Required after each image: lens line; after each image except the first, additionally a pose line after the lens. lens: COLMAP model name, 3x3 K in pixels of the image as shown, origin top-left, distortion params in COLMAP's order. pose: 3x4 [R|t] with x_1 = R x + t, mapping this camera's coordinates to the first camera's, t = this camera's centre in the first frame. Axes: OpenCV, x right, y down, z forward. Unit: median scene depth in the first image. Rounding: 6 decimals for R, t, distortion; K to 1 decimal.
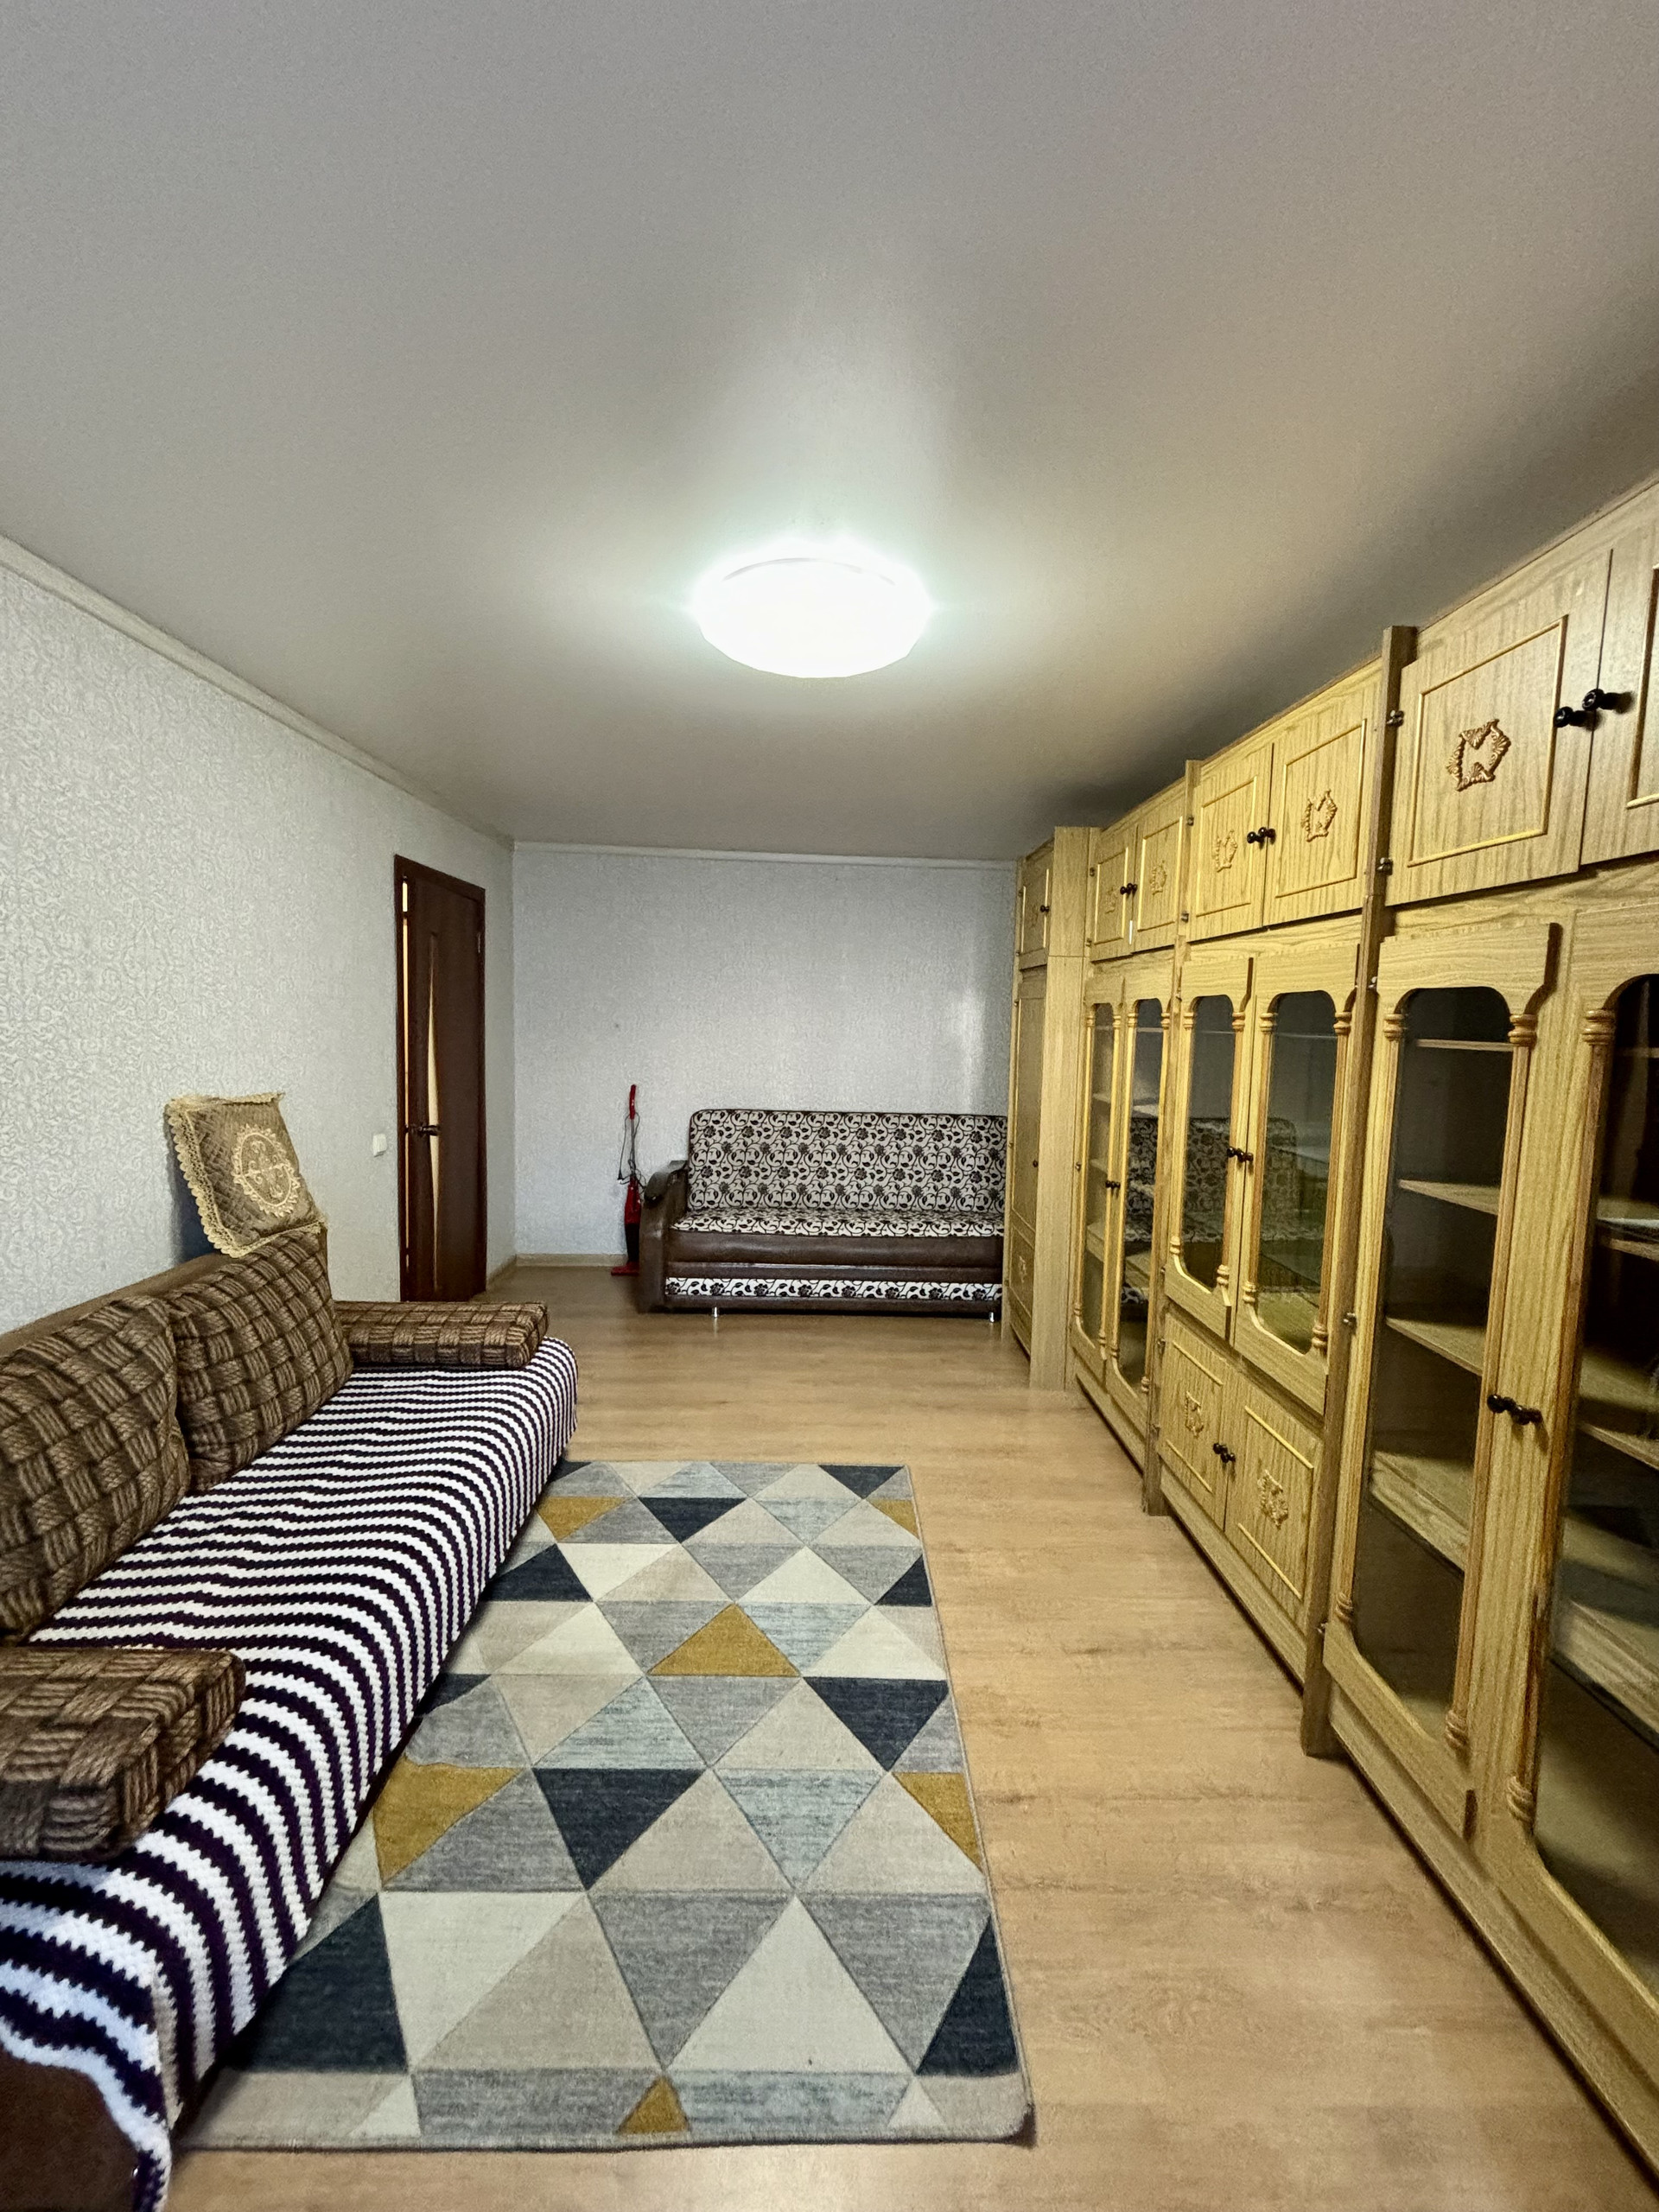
lens RADIAL K [[889.7, 0, 826.2], [0, 889.7, 1098.8], [0, 0, 1]] dist [0.002739, -0.001603]
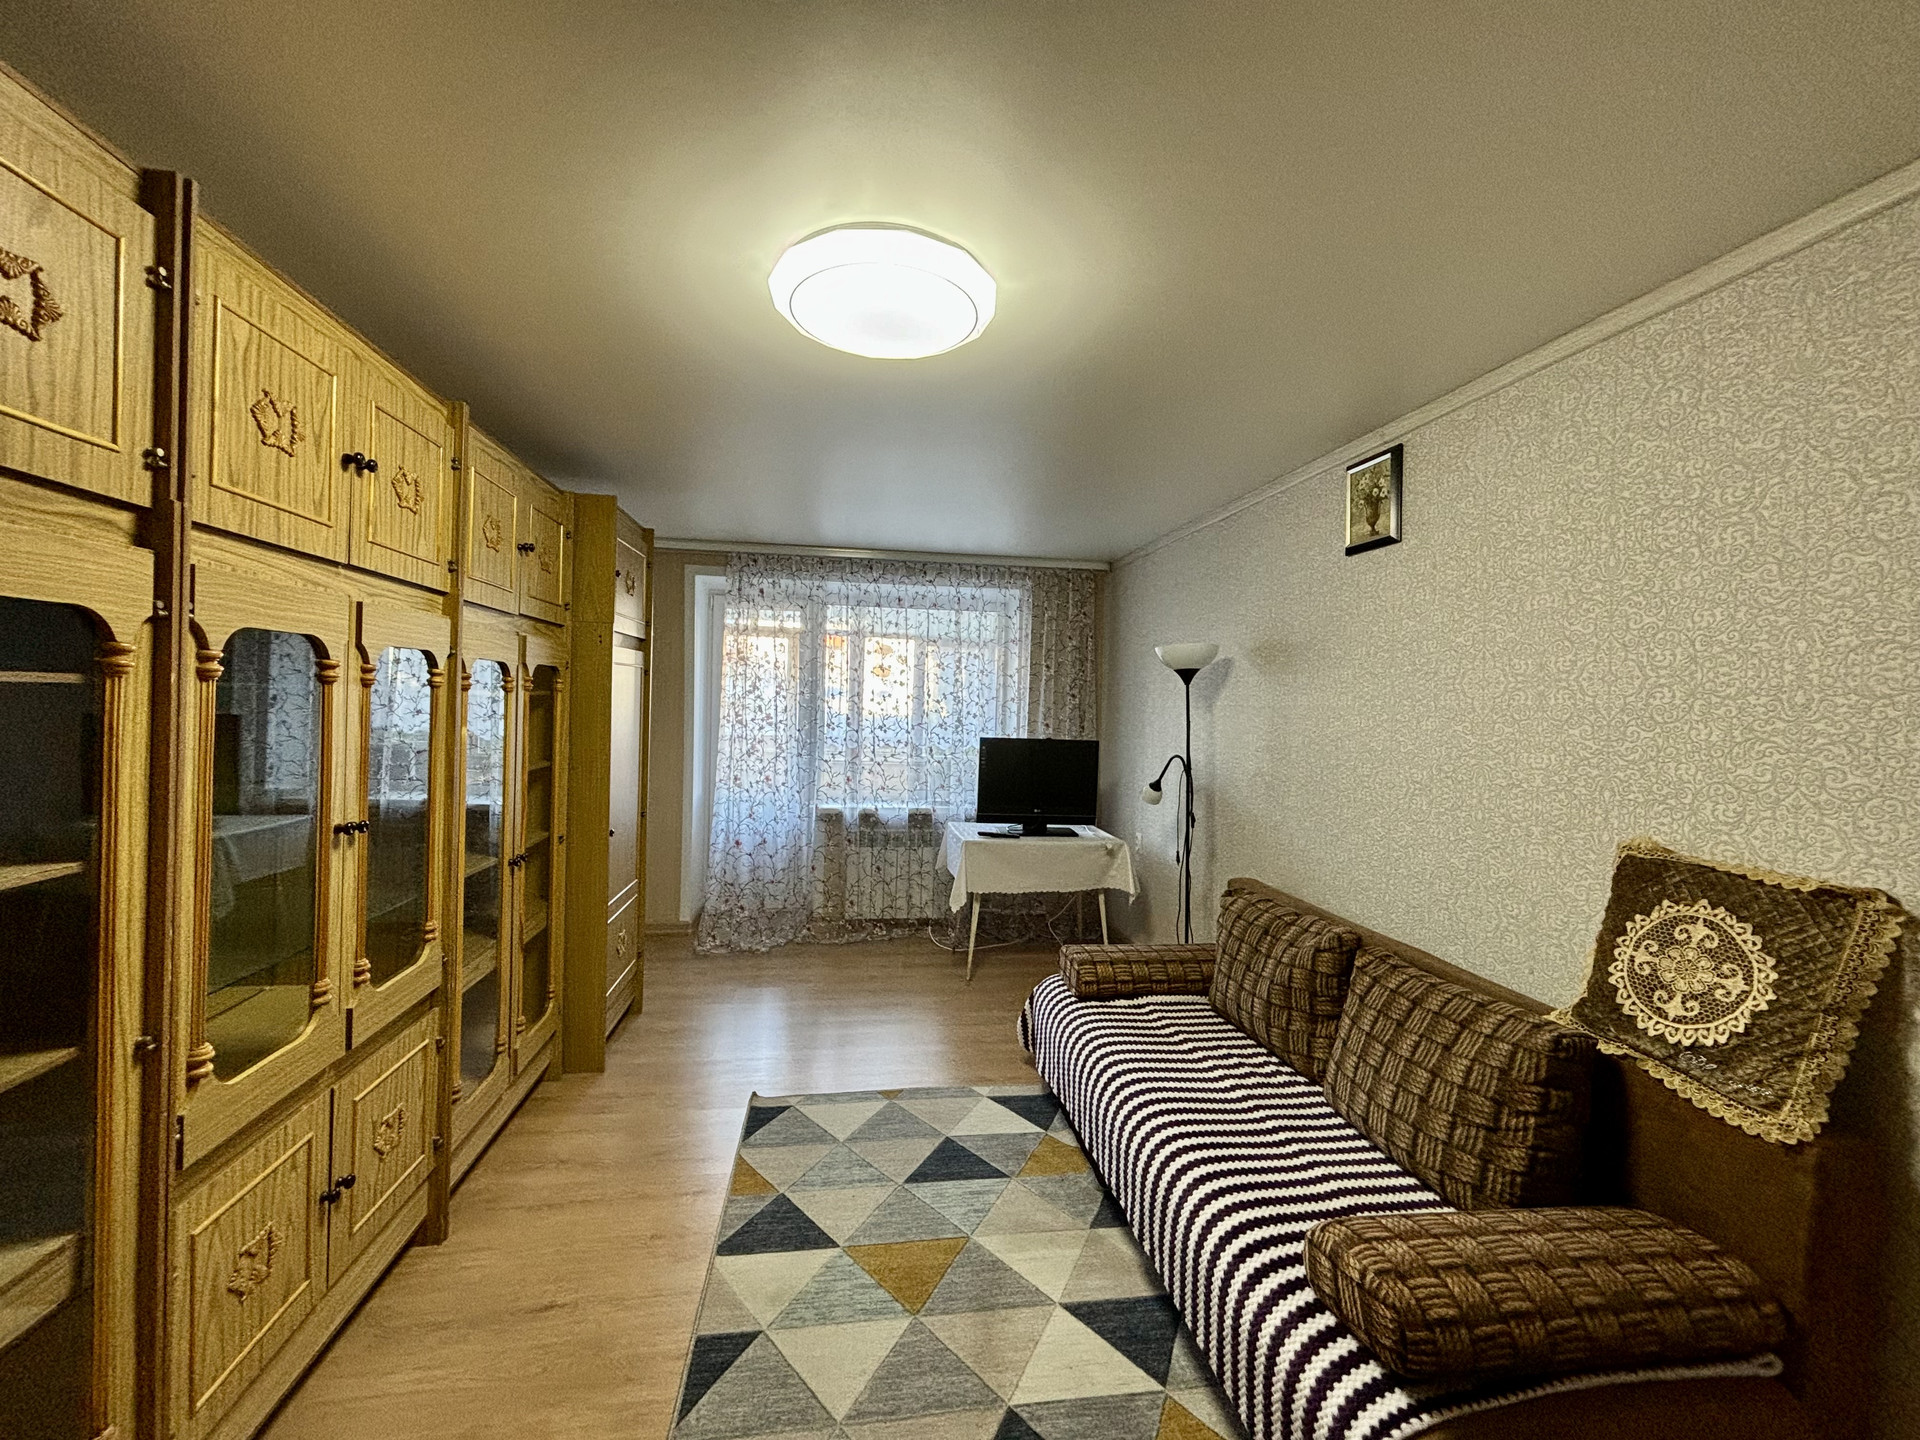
lens RADIAL K [[772.2, 0, 960.4], [0, 772.2, 725.8], [0, 0, 1]] dist [0.002739, -0.001603]
pose [[-0.989214, -0.051844, -0.136992, -0.006659], [-0.067600, 0.991294, 0.112985, -0.168560], [0.129942, 0.121027, -0.984108, 1.918118]]
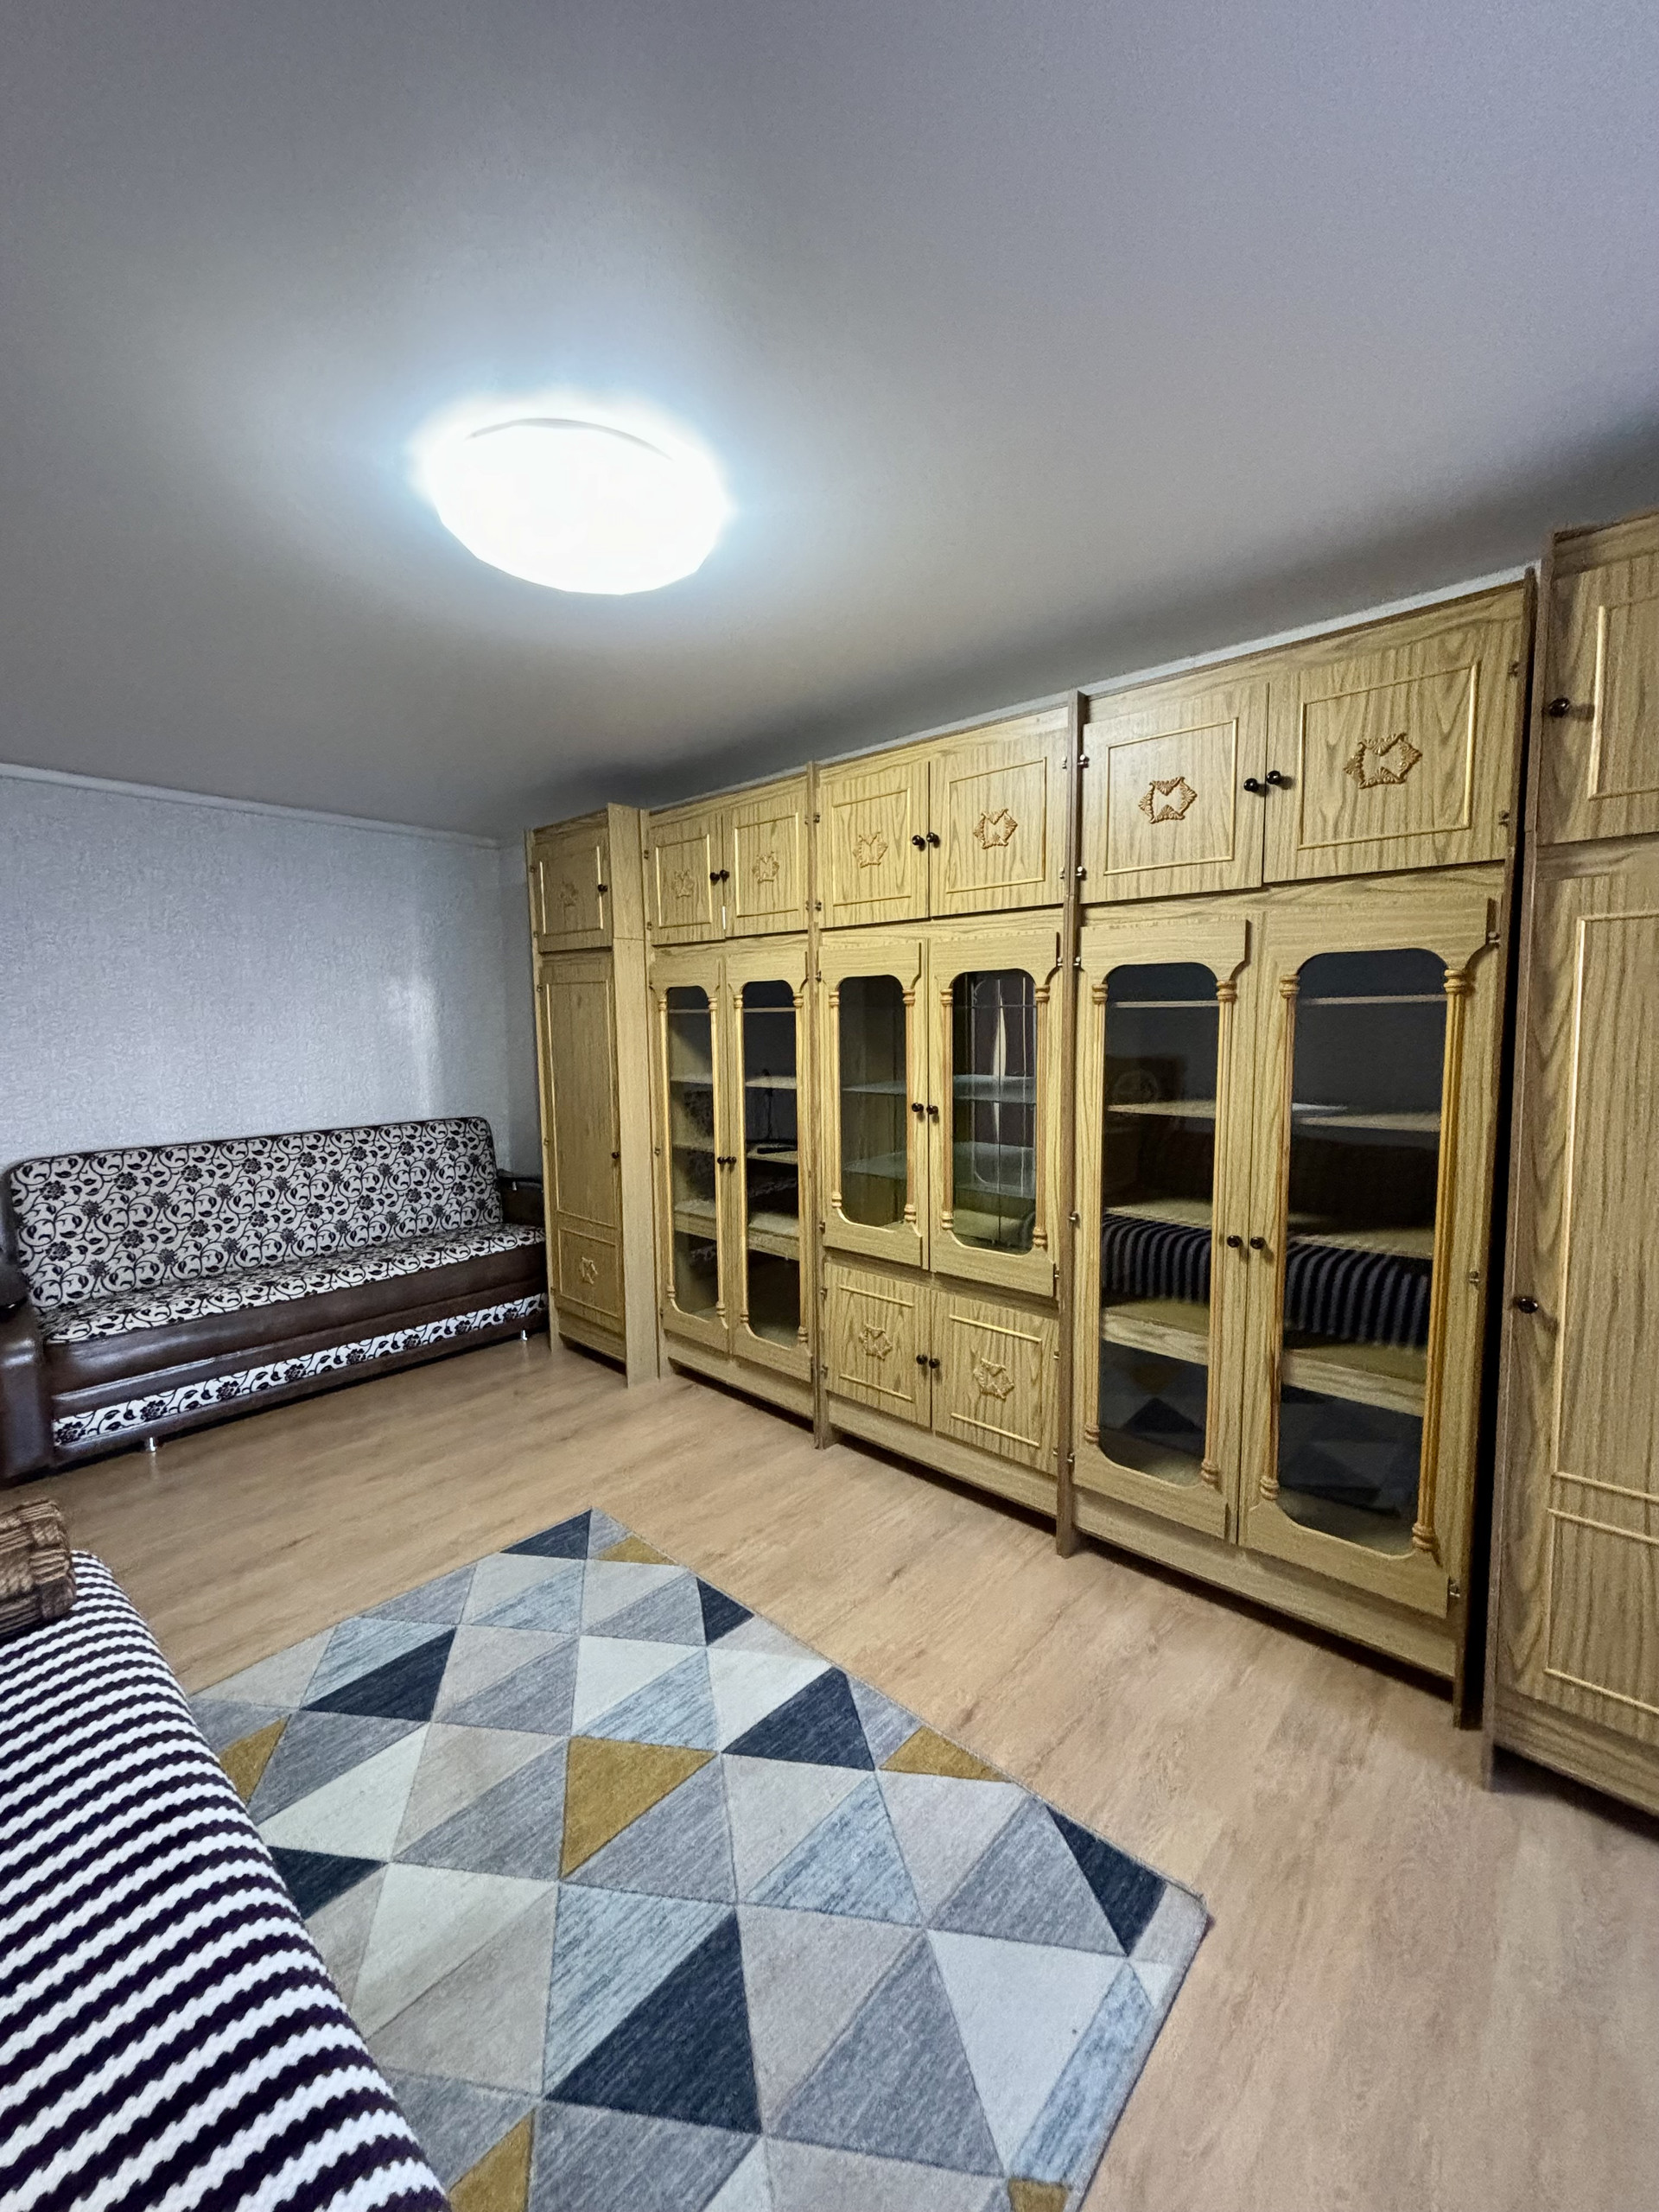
lens RADIAL K [[889.7, 0, 826.5], [0, 889.7, 1104.5], [0, 0, 1]] dist [0.002739, -0.001603]
pose [[0.686977, -0.103275, 0.719303, -0.507834], [0.094280, 0.994150, 0.052694, -0.019186], [-0.720537, 0.031617, 0.692695, 0.294150]]
